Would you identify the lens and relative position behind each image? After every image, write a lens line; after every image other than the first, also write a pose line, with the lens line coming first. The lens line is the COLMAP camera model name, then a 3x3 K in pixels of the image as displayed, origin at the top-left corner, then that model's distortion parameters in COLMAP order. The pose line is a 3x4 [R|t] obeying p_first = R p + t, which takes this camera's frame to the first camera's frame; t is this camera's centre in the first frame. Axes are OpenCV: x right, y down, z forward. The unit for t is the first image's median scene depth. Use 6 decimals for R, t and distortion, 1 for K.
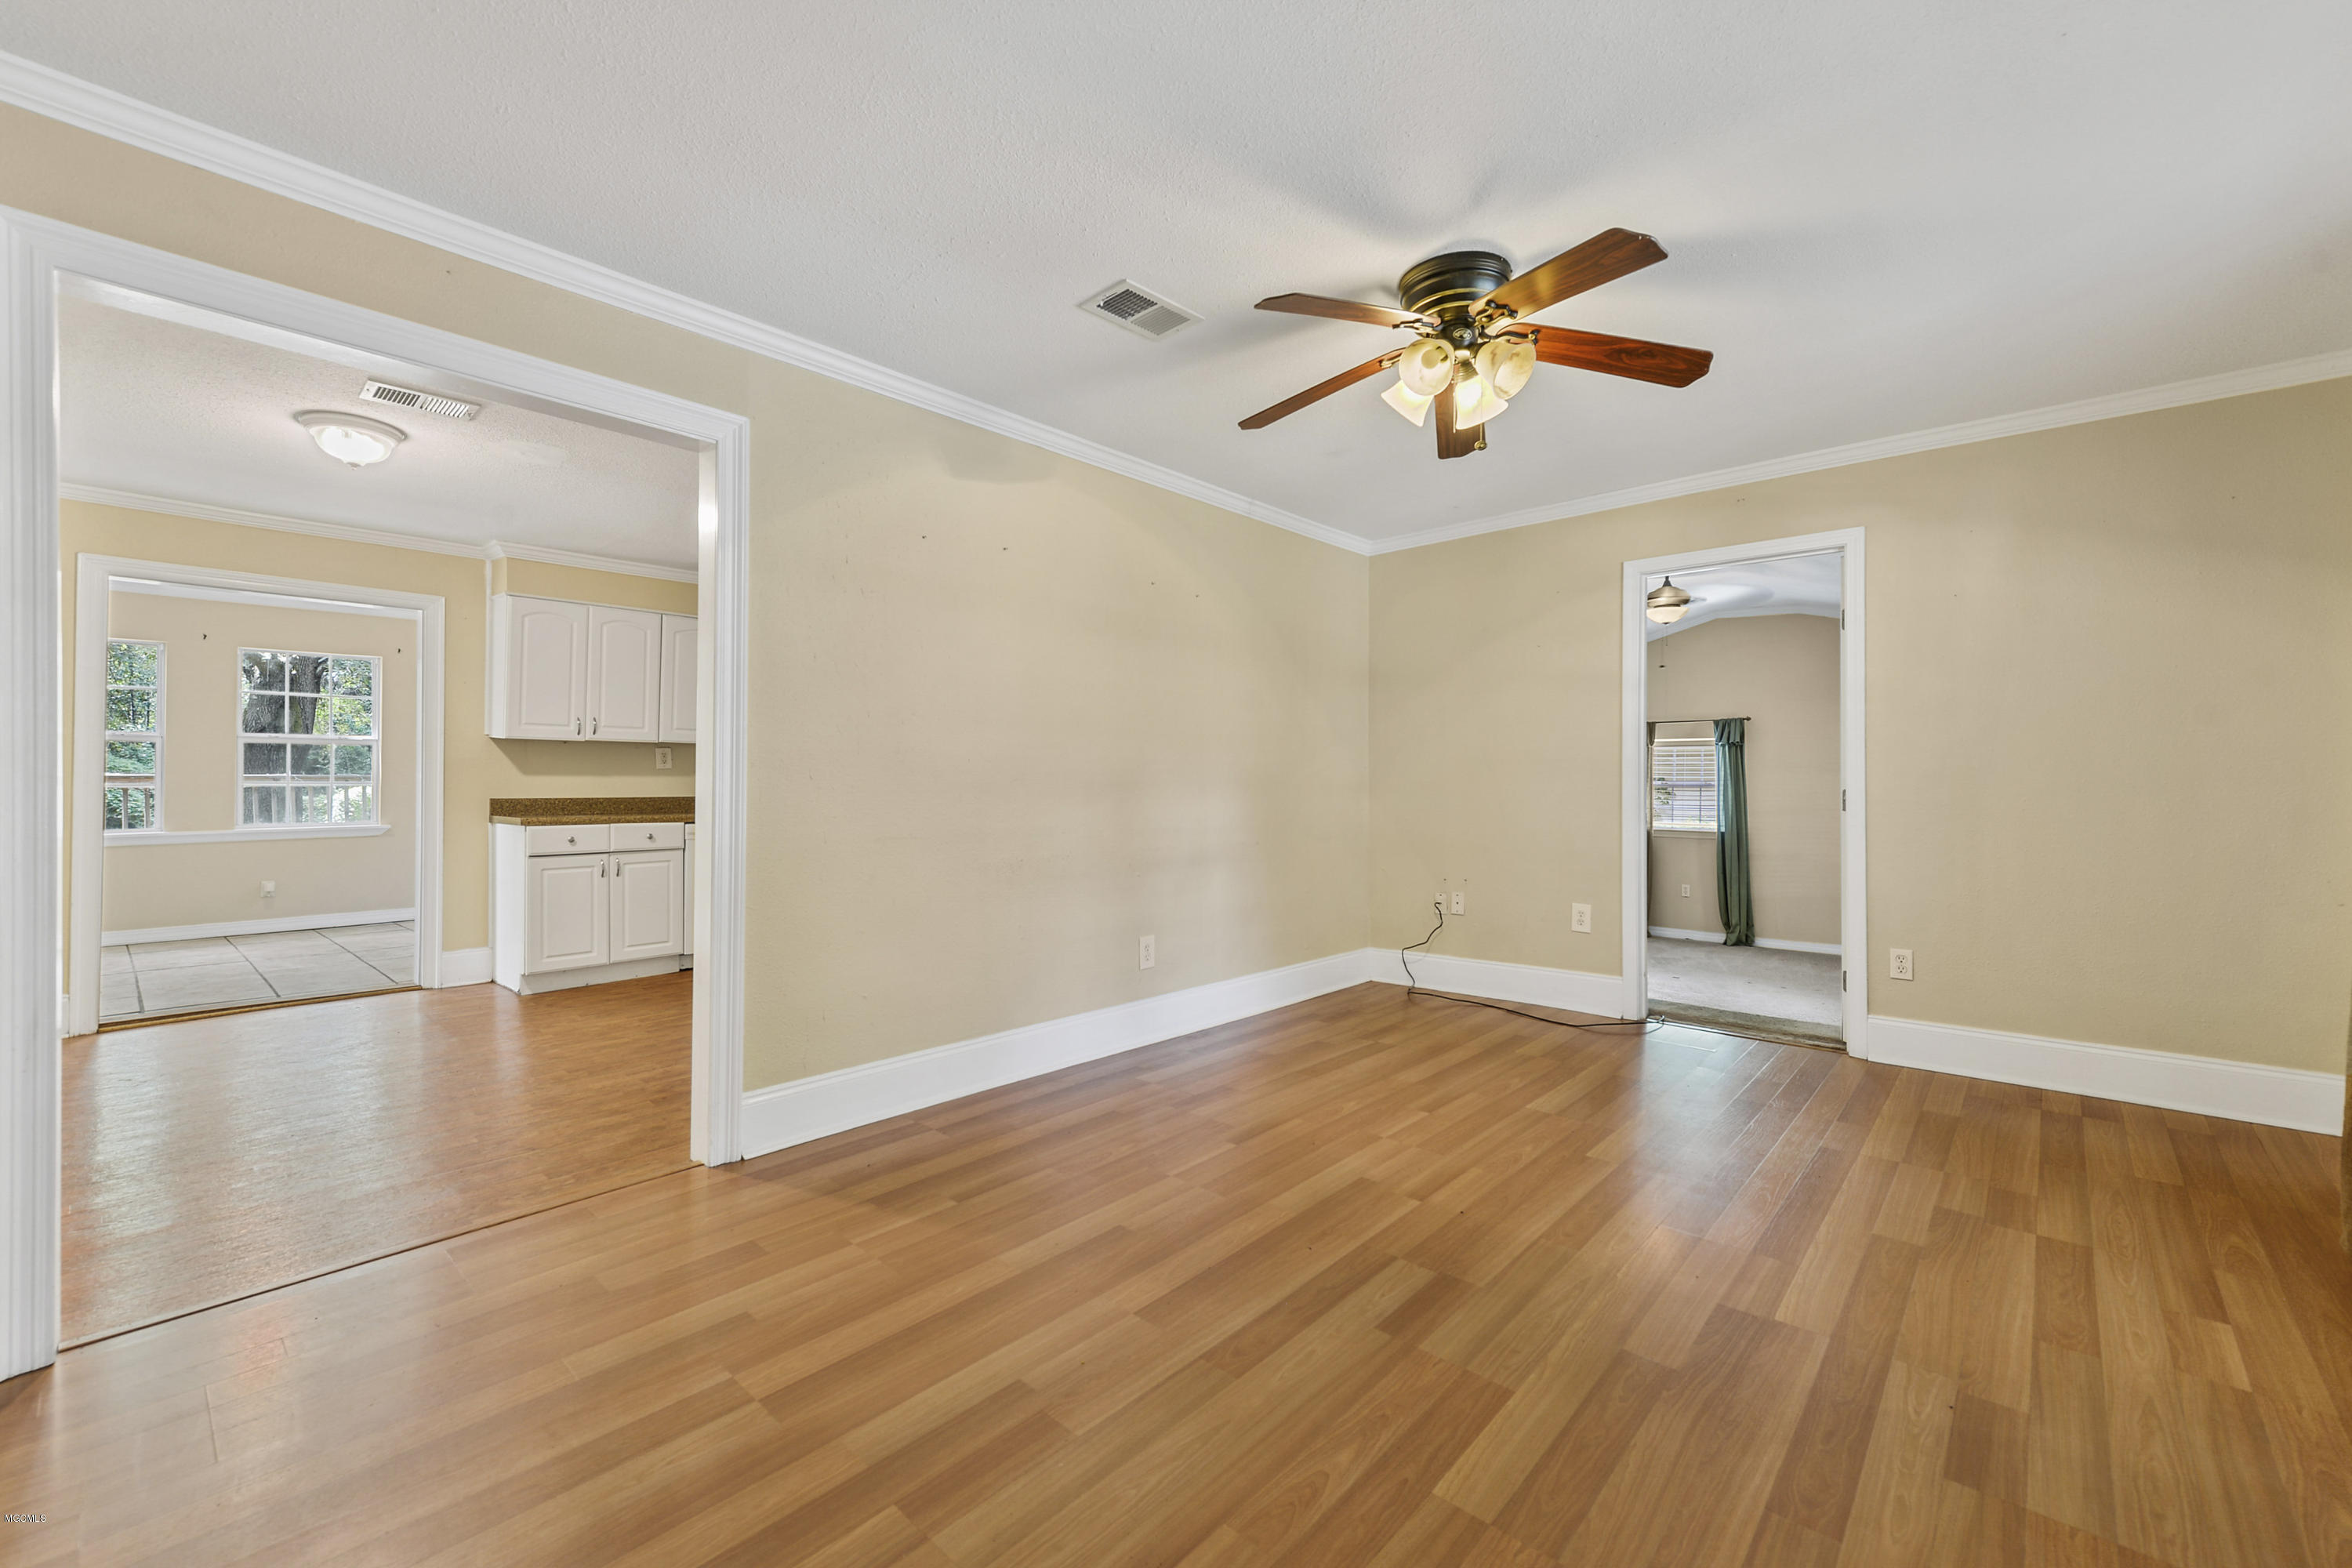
lens RADIAL K [[963.3, 0, 1189.1], [0, 963.3, 768.1], [0, 0, 1]] dist [0.010421, -0.000885]
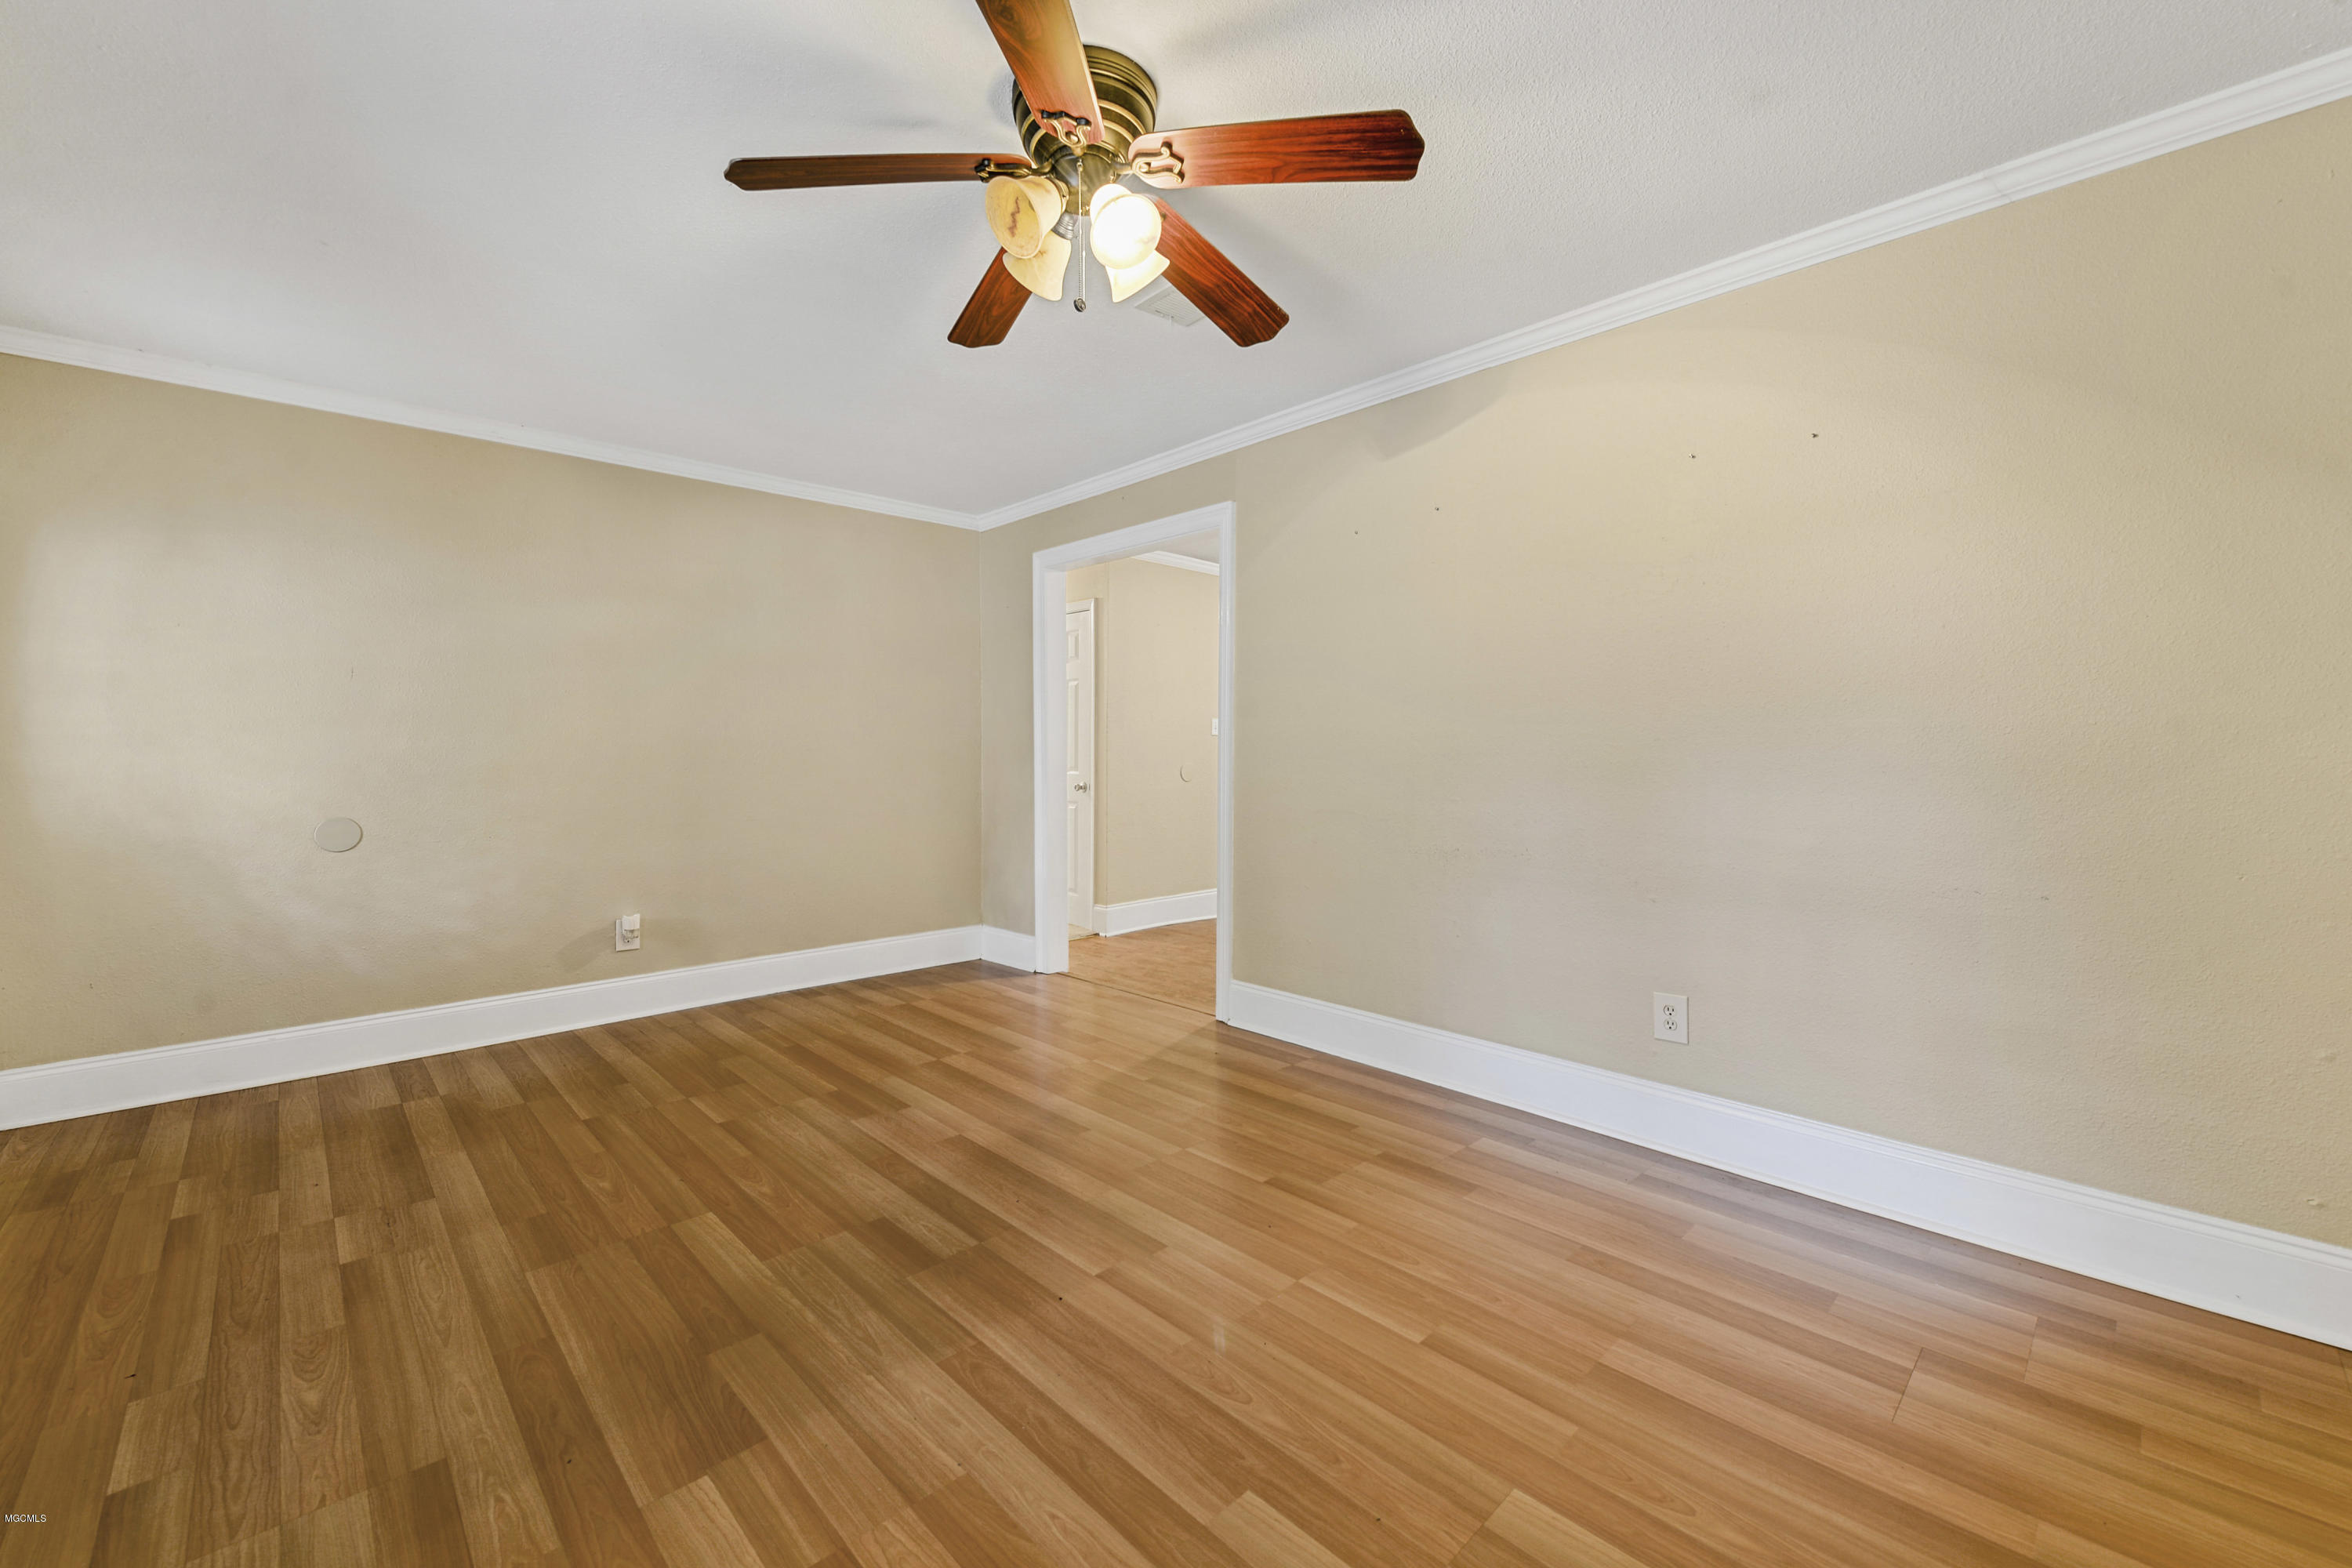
lens RADIAL K [[963.3, 0, 1152.4], [0, 963.3, 747.2], [0, 0, 1]] dist [0.010421, -0.000885]
pose [[-0.105544, -0.006197, -0.994395, 1.142325], [0.015374, 0.999851, -0.007863, 0.007237], [0.994296, -0.016118, -0.105433, 1.236635]]
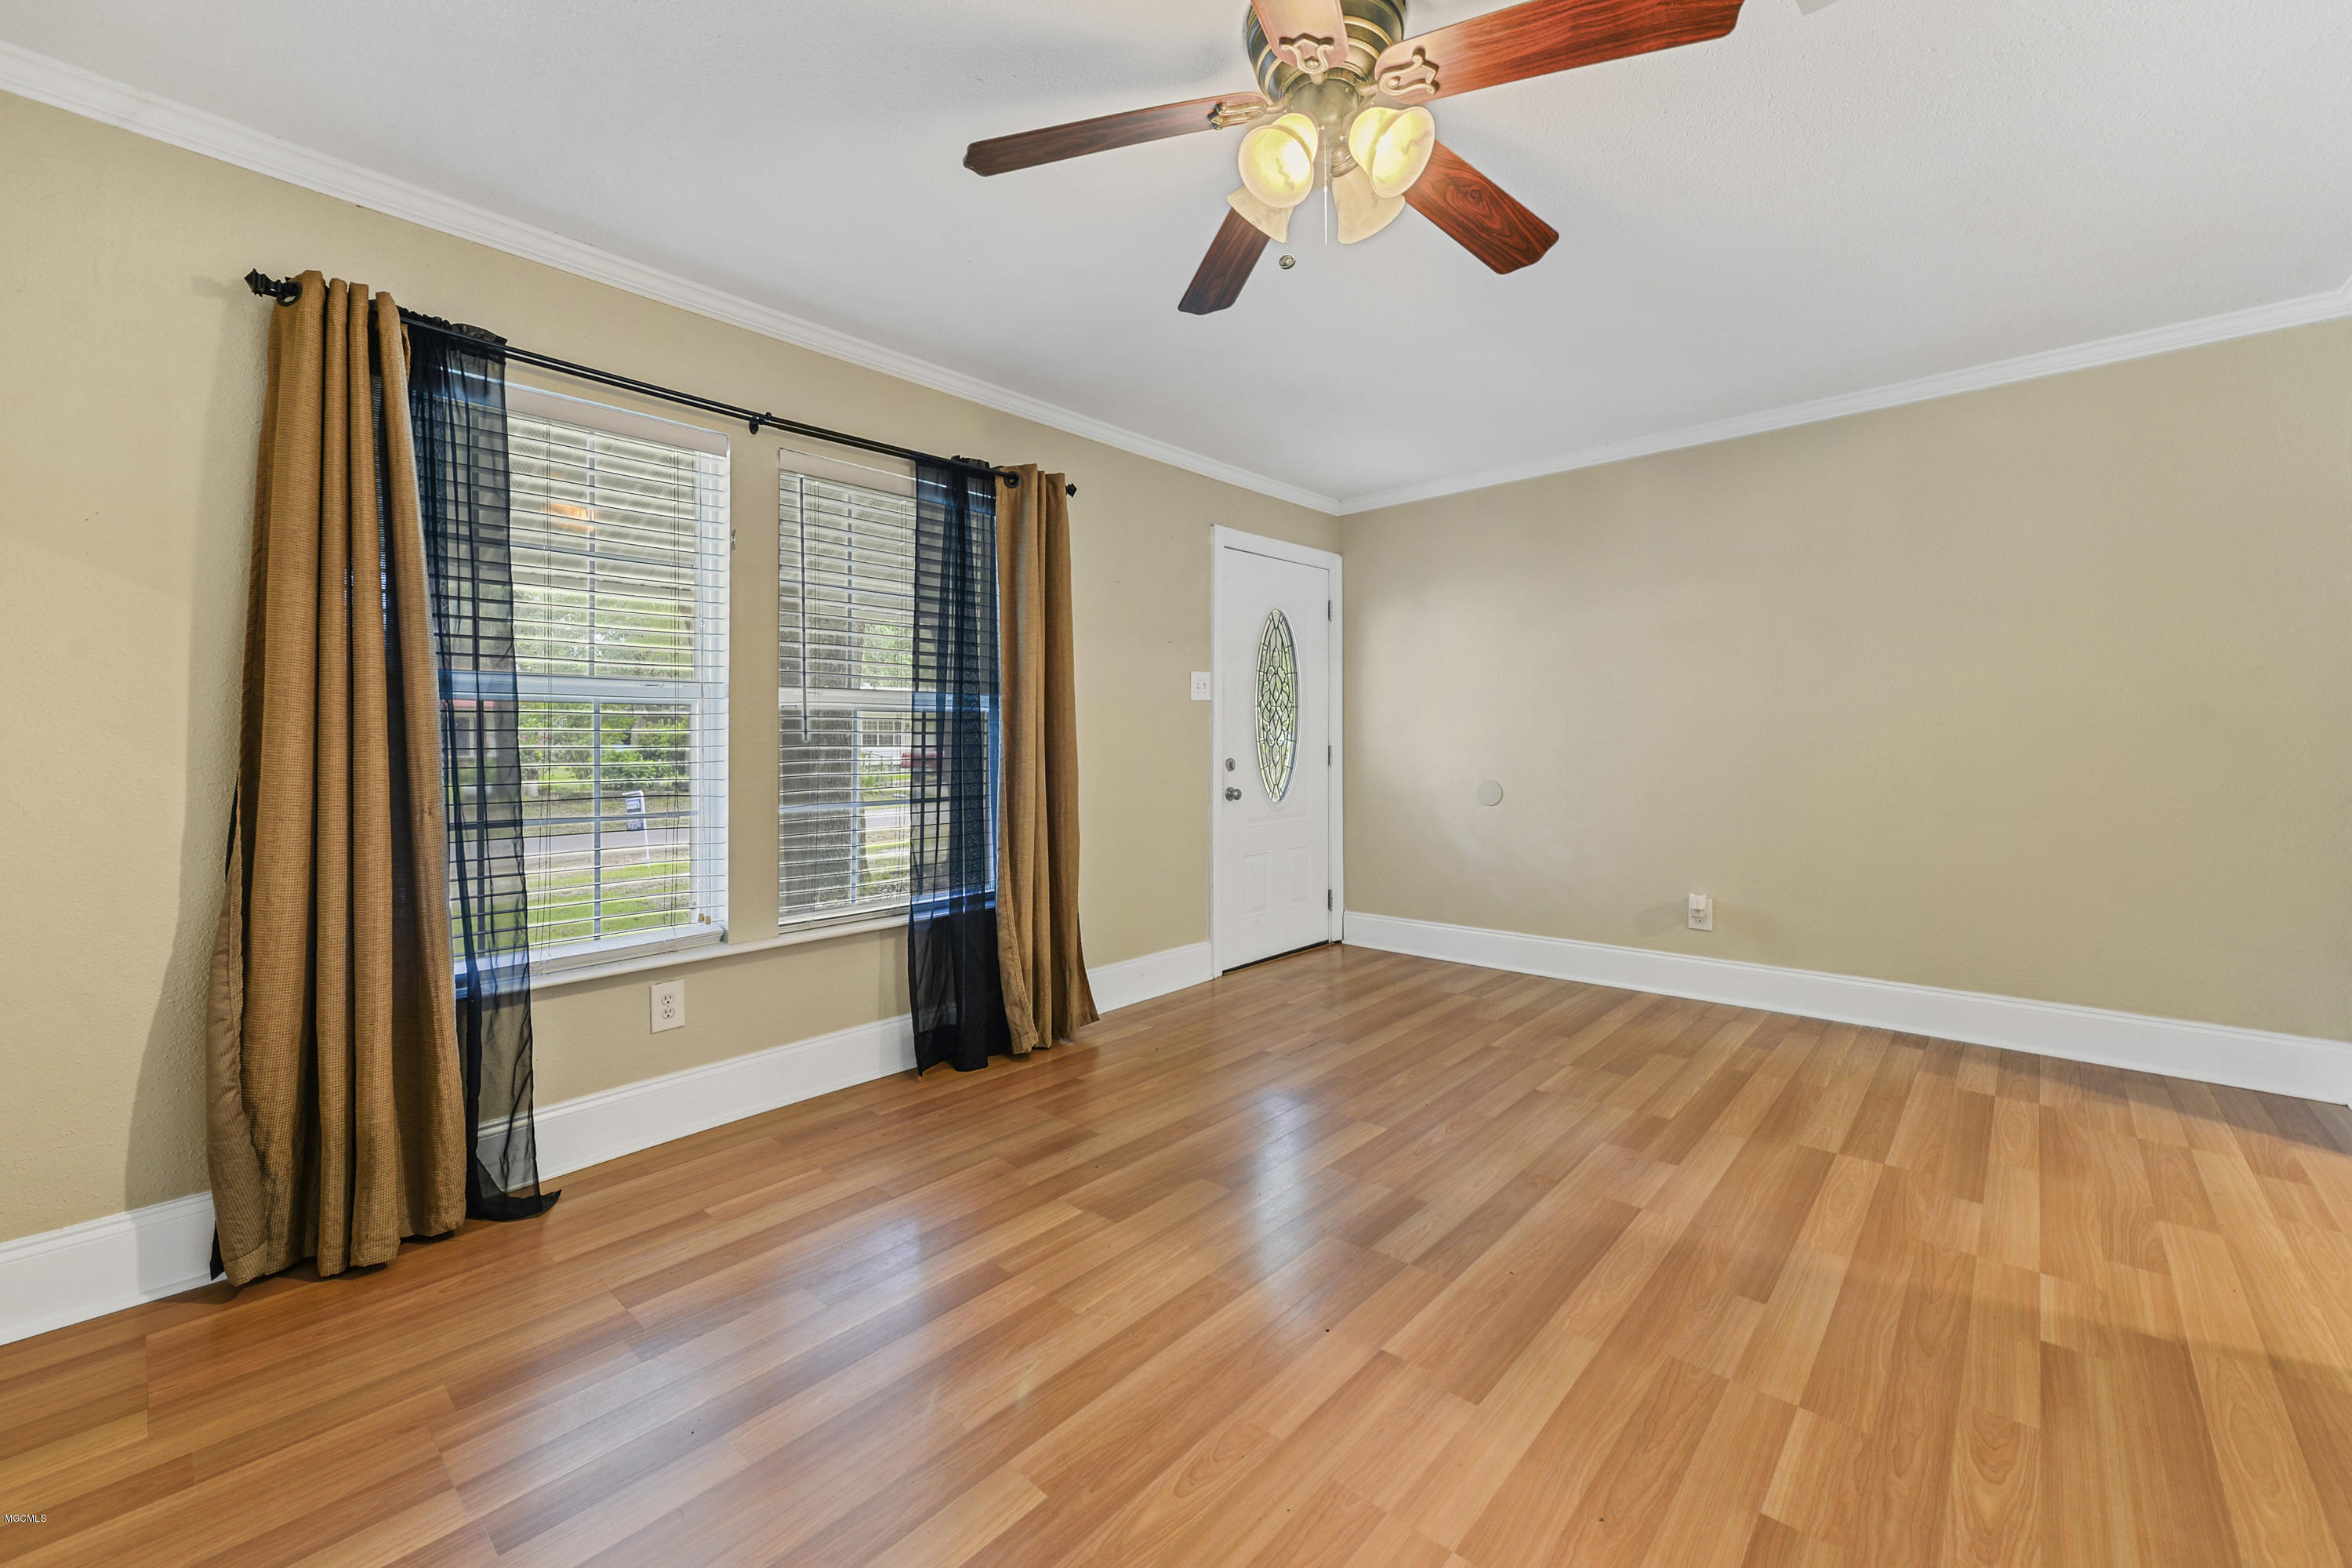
lens RADIAL K [[930.8, 0, 1167.5], [0, 930.8, 747.1], [0, 0, 1]] dist [0.004507, -0.000739]
pose [[-0.999741, 0.006090, 0.021945, 0.409102], [0.006004, 0.999974, -0.003993, 0.015850], [-0.021969, -0.003861, -0.999751, 1.818263]]
